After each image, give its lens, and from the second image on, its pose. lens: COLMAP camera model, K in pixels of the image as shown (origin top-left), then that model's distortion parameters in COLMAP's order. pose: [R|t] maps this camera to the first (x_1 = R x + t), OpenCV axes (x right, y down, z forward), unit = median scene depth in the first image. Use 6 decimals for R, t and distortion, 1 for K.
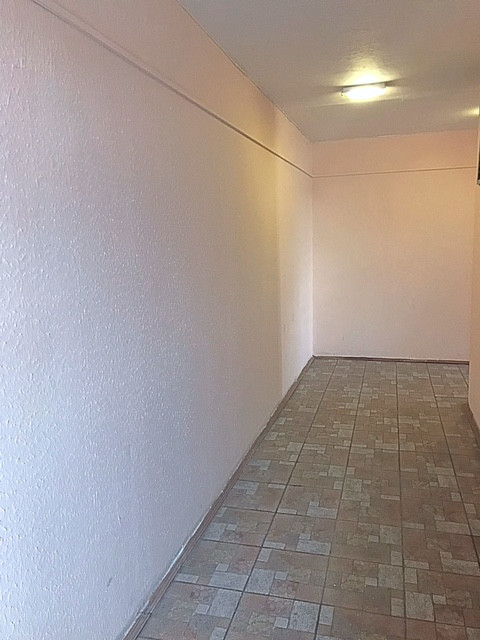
lens RADIAL K [[521.5, 0, 240.5], [0, 521.5, 313.4], [0, 0, 1]] dist [0.027115, -0.015219]
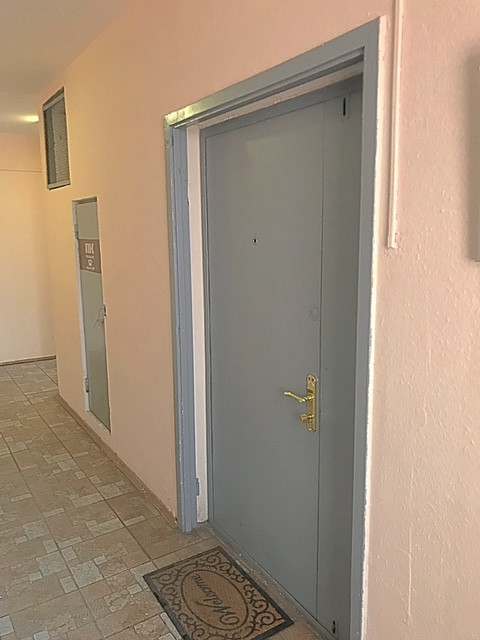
lens RADIAL K [[521.5, 0, 241.7], [0, 521.5, 316.1], [0, 0, 1]] dist [0.027115, -0.015219]
pose [[0.664853, -0.100838, 0.740136, -0.126680], [0.100634, 0.993905, 0.045014, 0.004249], [-0.740164, 0.044556, 0.670949, 0.001666]]
